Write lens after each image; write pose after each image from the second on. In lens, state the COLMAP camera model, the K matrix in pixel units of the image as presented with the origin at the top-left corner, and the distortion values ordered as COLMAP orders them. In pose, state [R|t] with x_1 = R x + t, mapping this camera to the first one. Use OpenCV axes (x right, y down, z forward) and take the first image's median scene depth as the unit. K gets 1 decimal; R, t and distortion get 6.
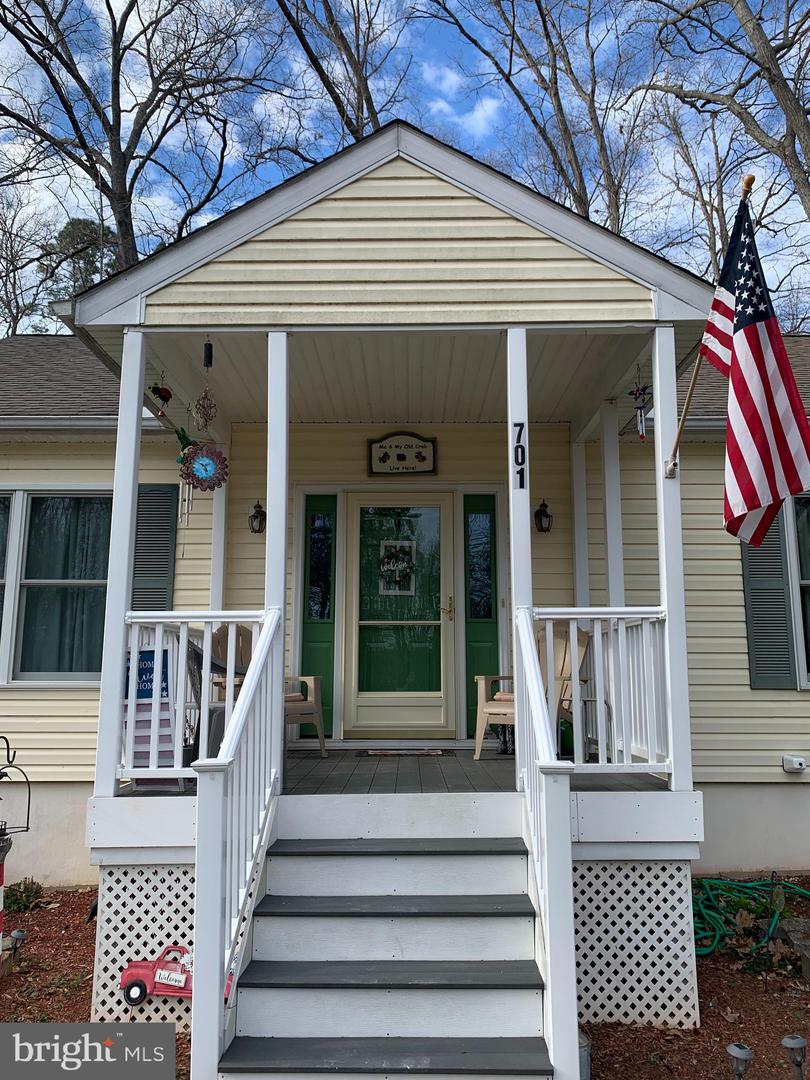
lens RADIAL K [[817.0, 0, 401.2], [0, 817.0, 537.8], [0, 0, 1]] dist [0.013564, -0.026305]
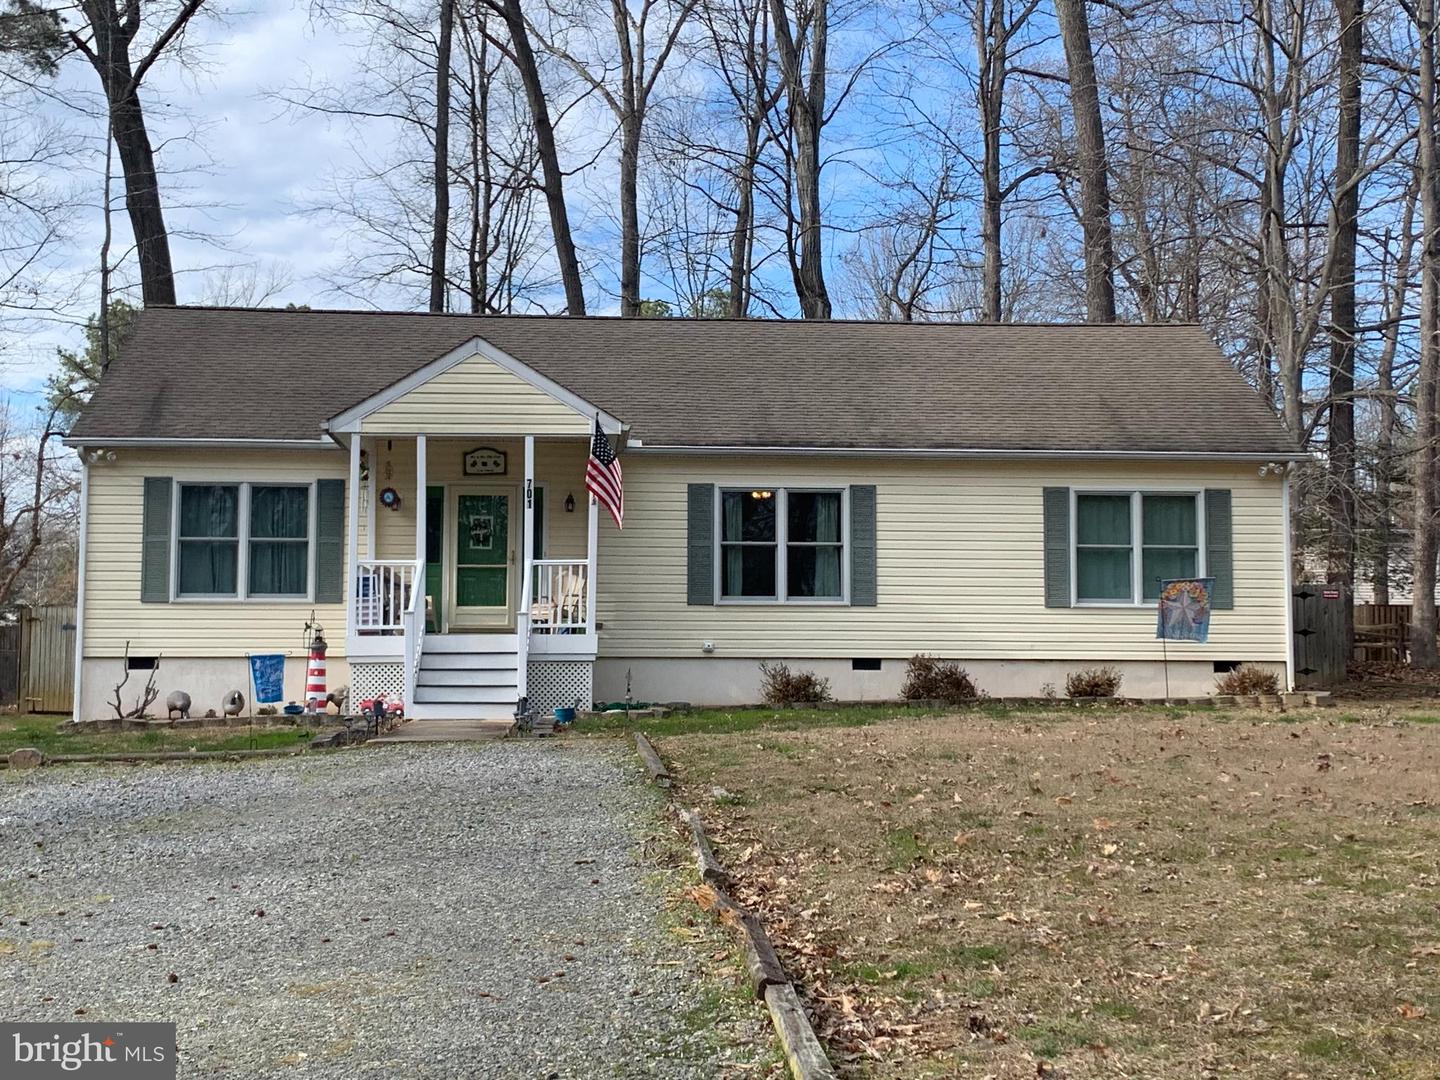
lens RADIAL K [[1956.7, 0, 725.2], [0, 1956.7, 536.3], [0, 0, 1]] dist [0.157857, 0.000000]
pose [[0.996166, 0.007257, 0.087184, 0.206525], [-0.015263, 0.995687, 0.091515, -0.477954], [-0.086144, -0.092495, 0.991980, -4.375160]]
